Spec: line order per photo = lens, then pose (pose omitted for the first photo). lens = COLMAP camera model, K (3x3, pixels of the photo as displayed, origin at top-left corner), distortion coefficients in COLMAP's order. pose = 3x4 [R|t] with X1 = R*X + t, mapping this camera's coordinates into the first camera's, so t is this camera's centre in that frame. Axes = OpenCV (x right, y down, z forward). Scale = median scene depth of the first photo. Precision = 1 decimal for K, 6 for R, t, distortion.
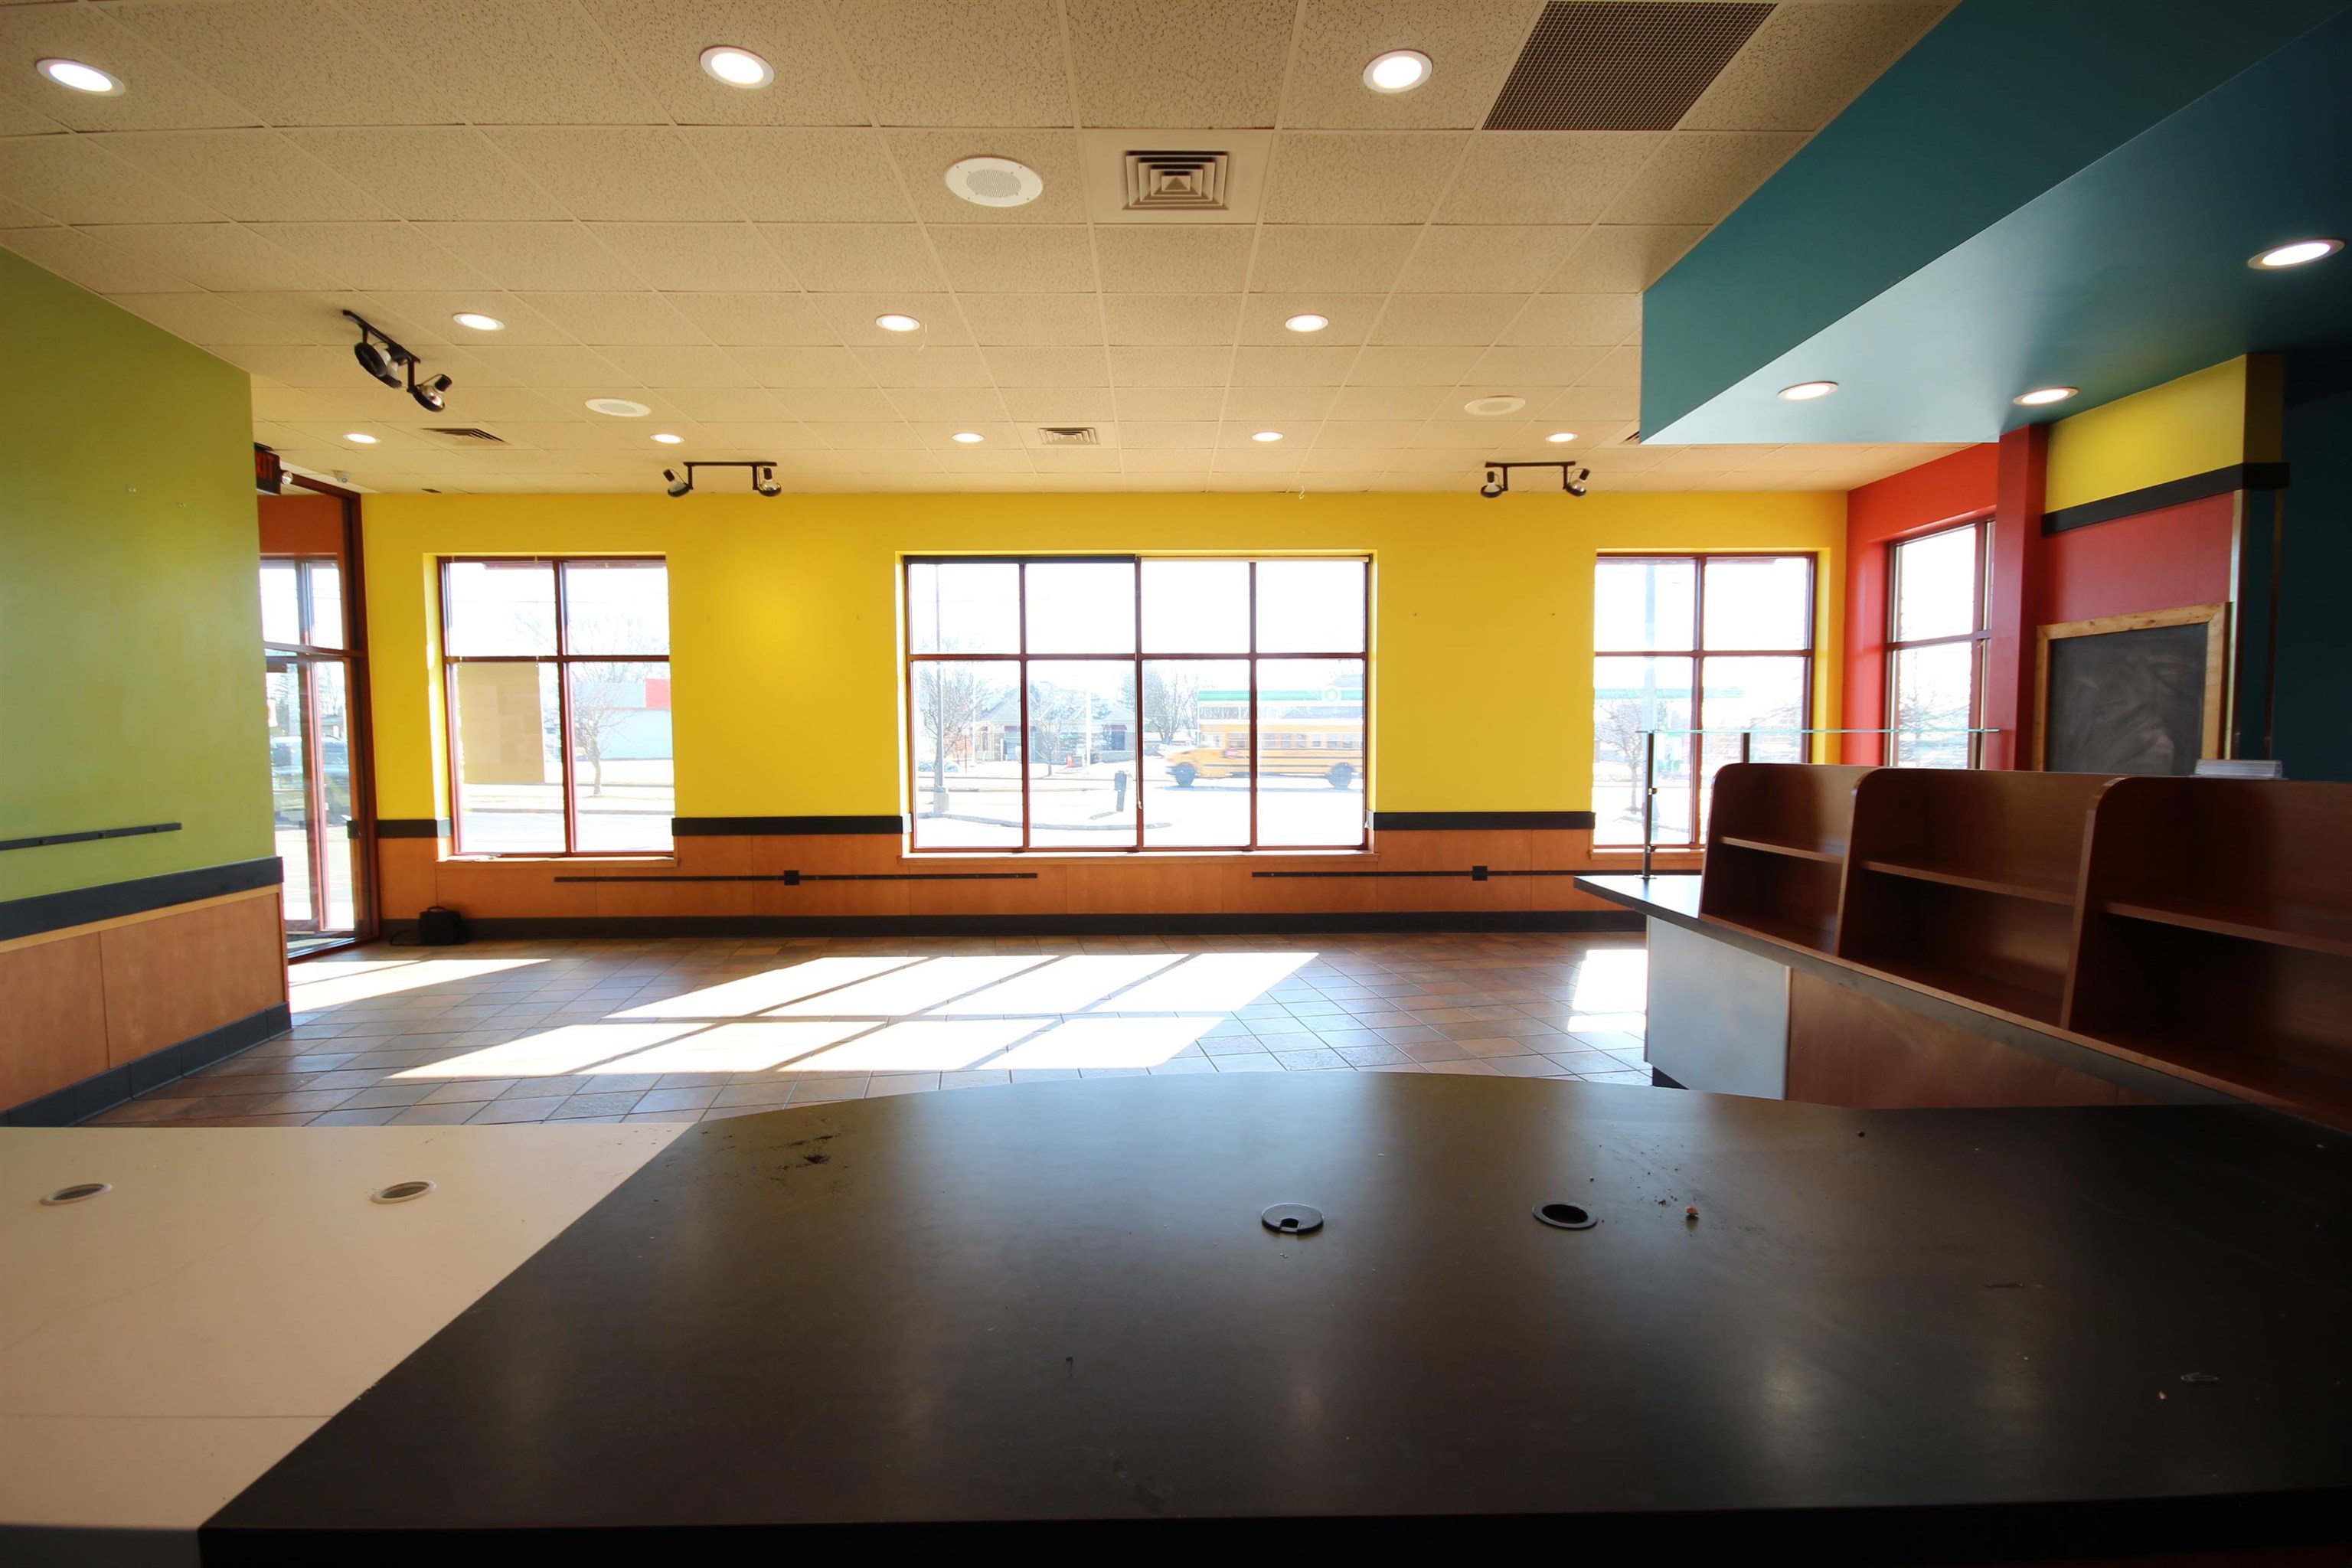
lens RADIAL K [[1087.8, 0, 1187.6], [0, 1087.8, 805.0], [0, 0, 1]] dist [0.001664, -0.000259]
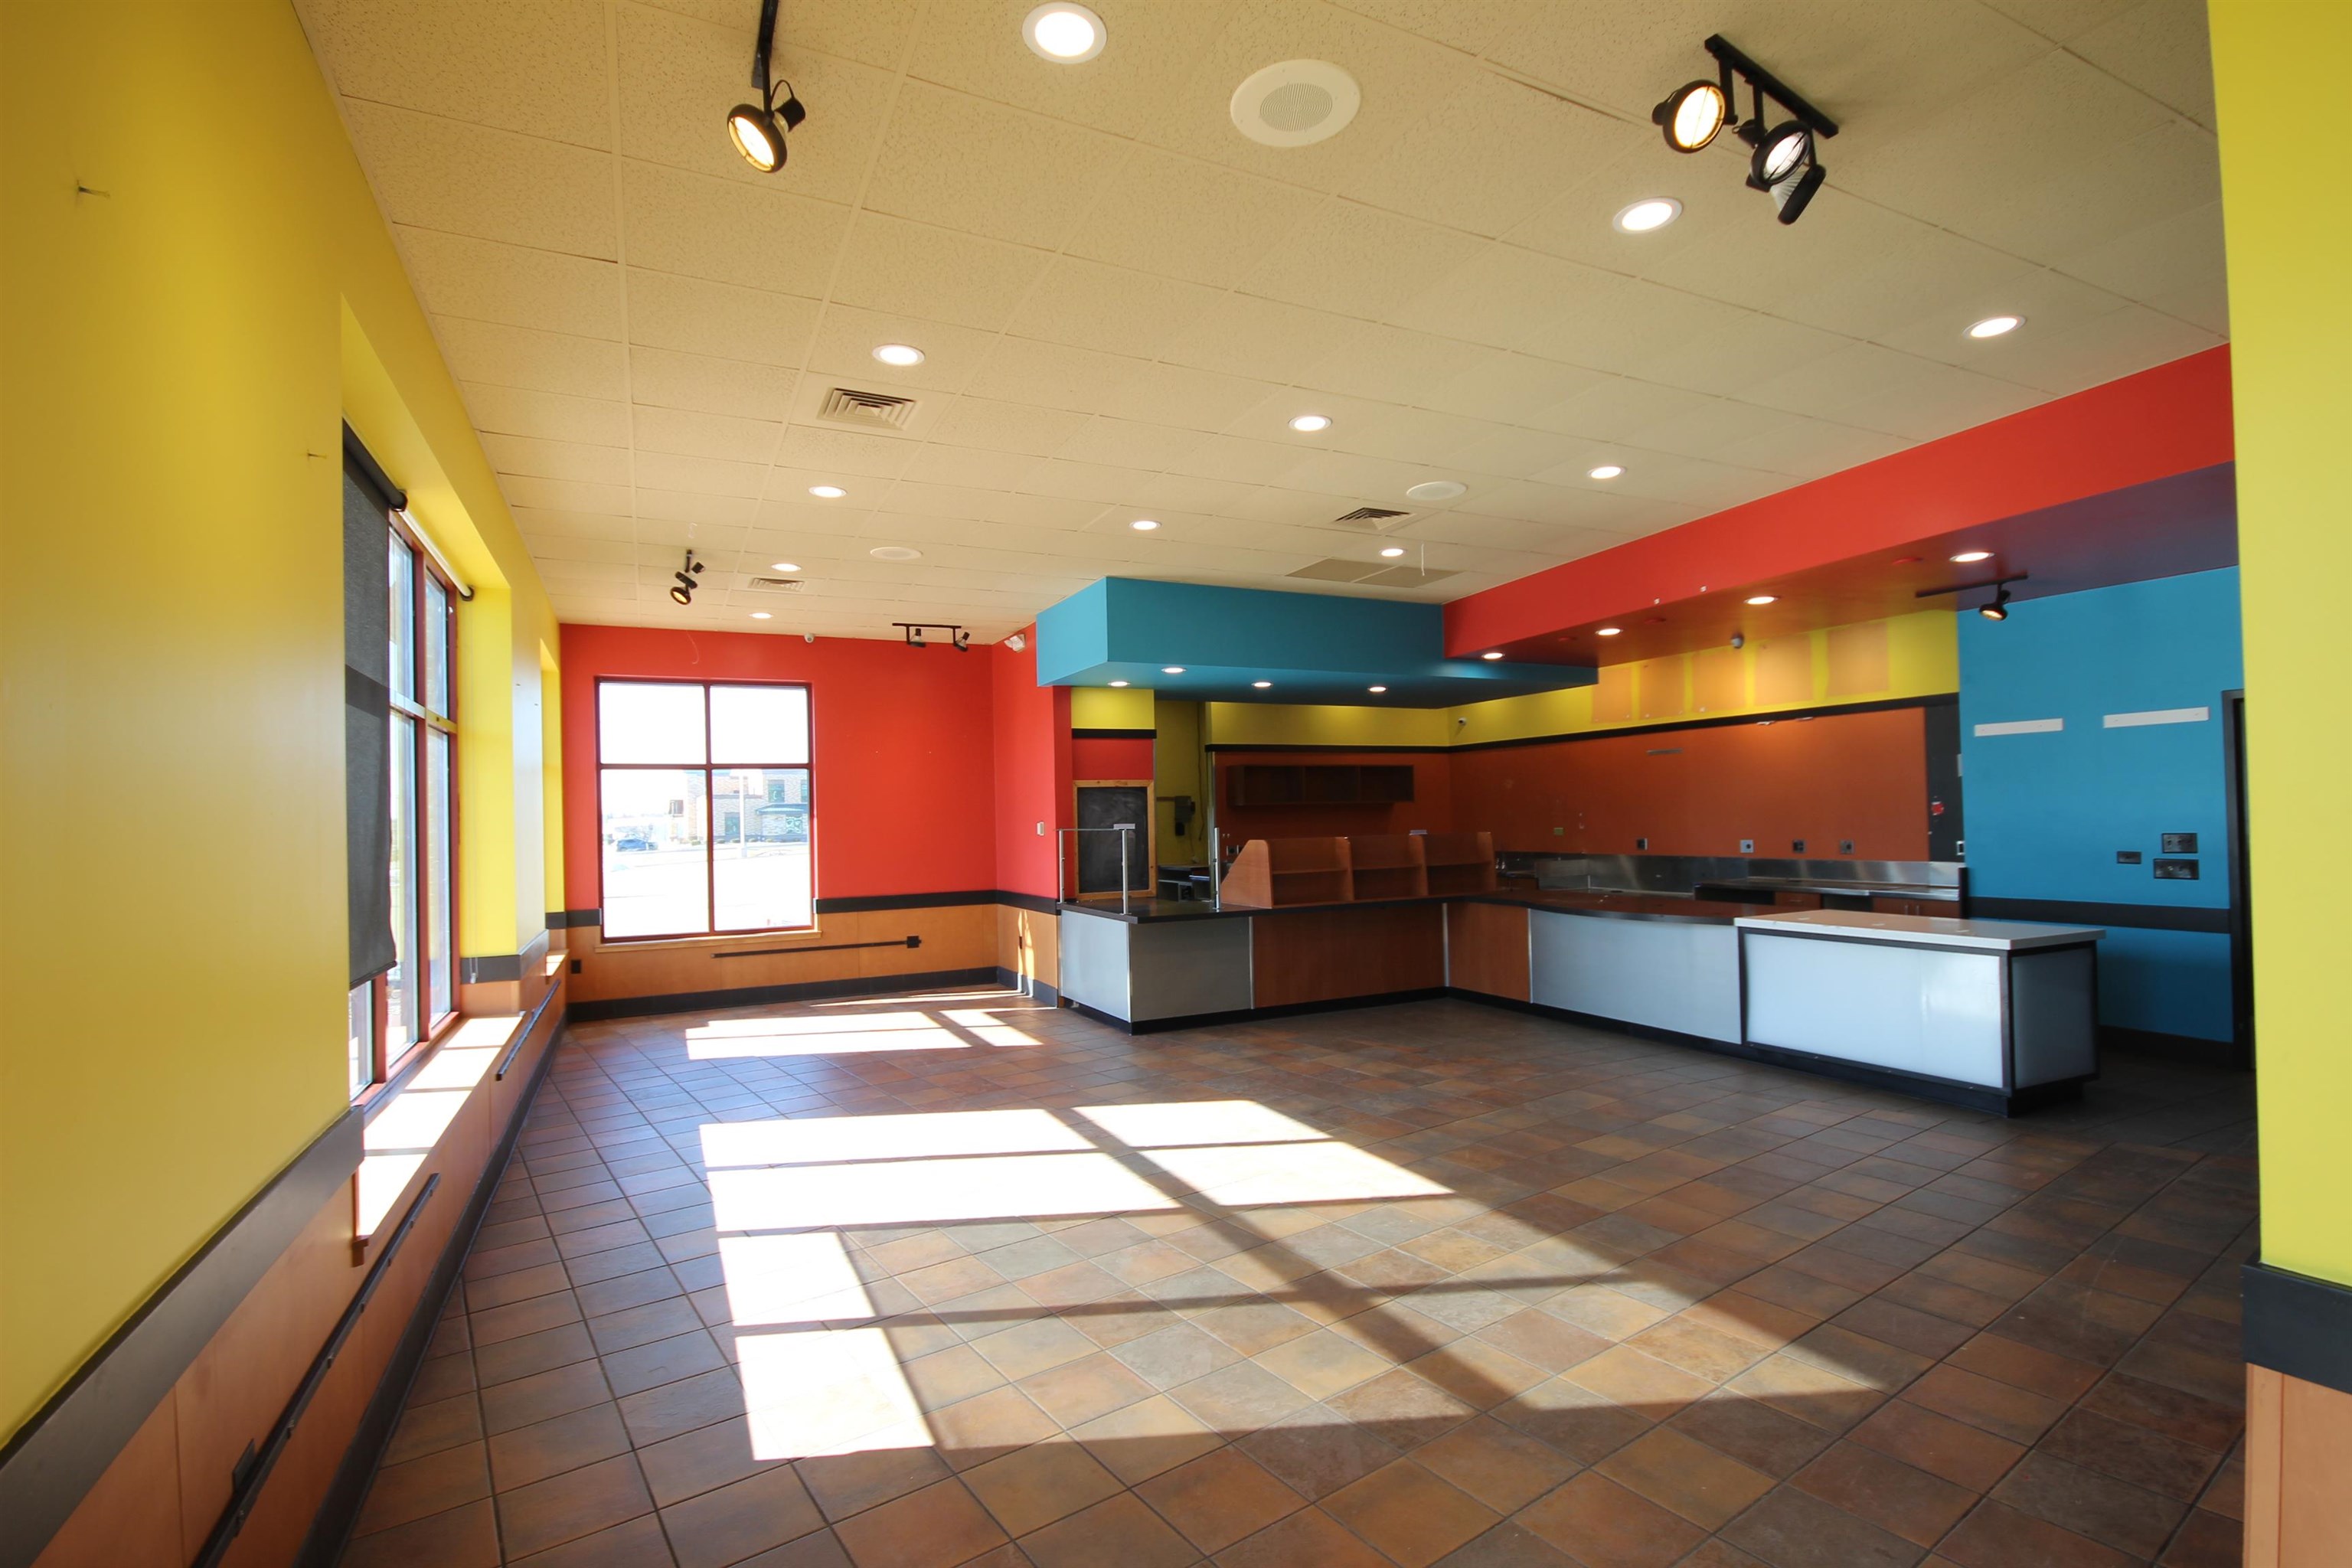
lens RADIAL K [[1087.8, 0, 1187.6], [0, 1087.8, 805.0], [0, 0, 1]] dist [0.001664, -0.000259]
pose [[-0.415325, 0.033203, 0.909067, -1.373461], [0.082319, 0.996605, 0.001209, -0.111427], [-0.905941, 0.075335, -0.416649, 1.866156]]
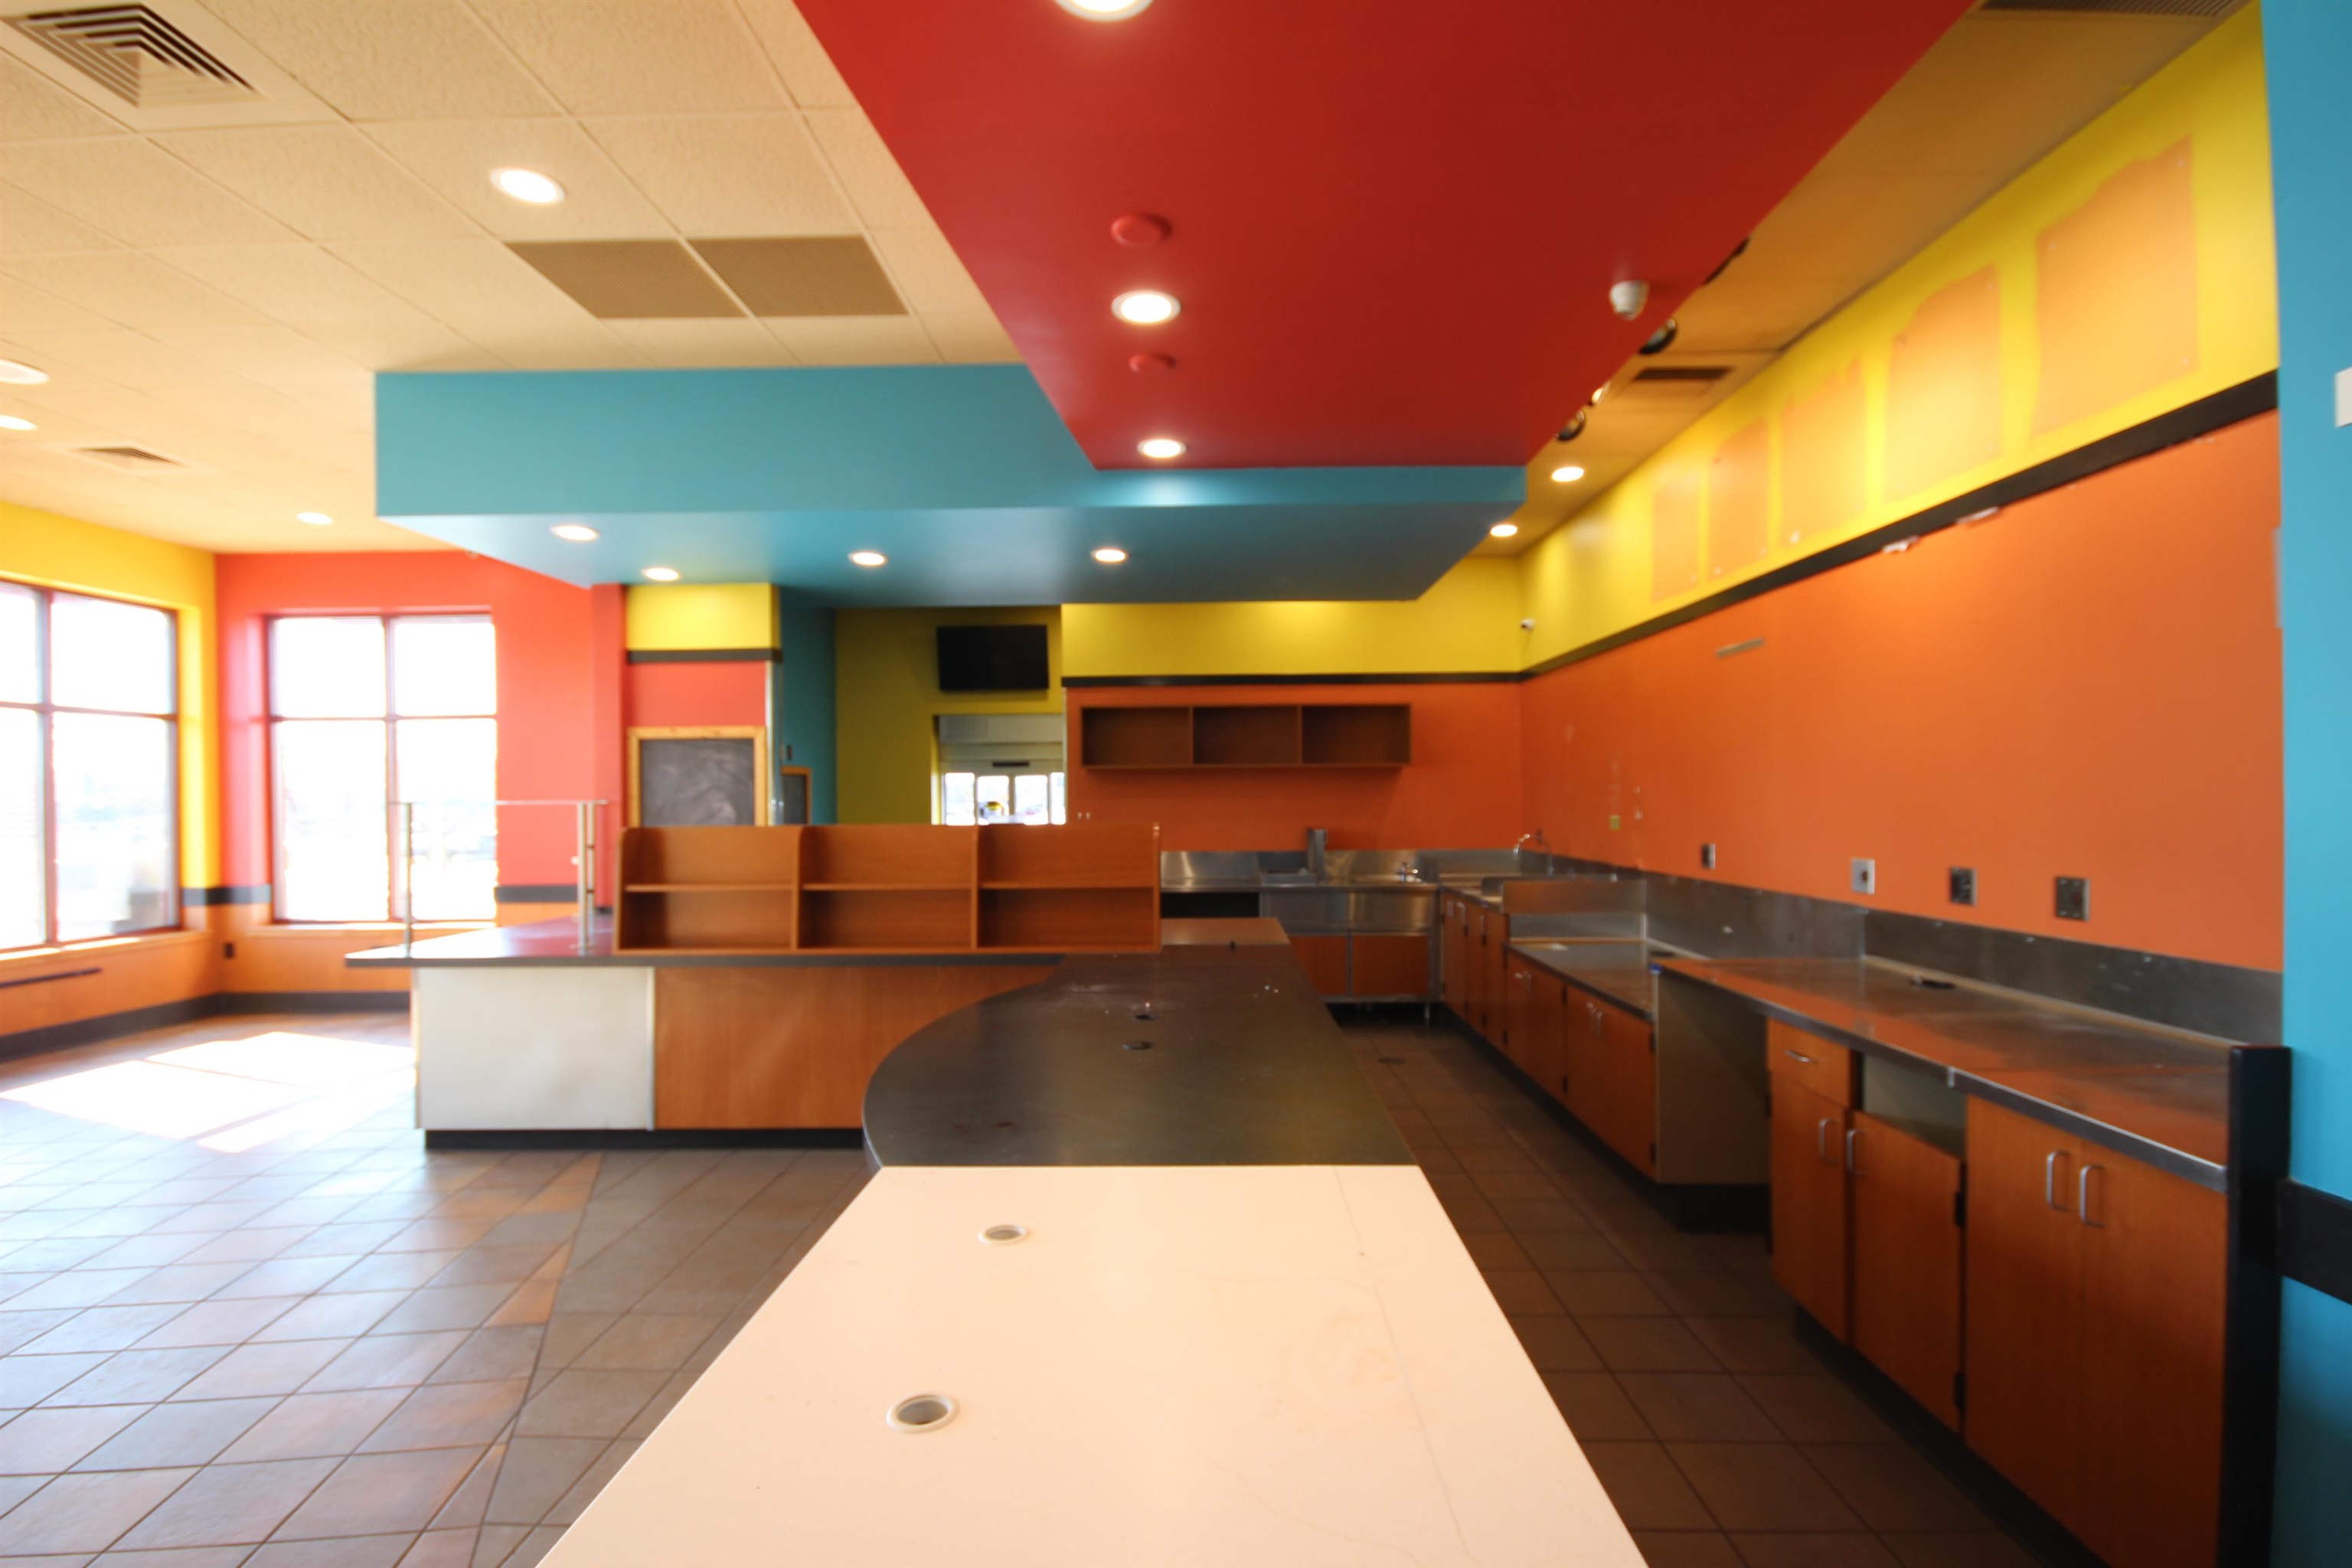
lens RADIAL K [[1087.8, 0, 1187.6], [0, 1087.8, 805.0], [0, 0, 1]] dist [0.001664, -0.000259]
pose [[0.045868, 0.005667, 0.998931, -0.645021], [0.067144, 0.997705, -0.008743, -0.005485], [-0.996688, 0.067473, 0.045382, 0.253600]]
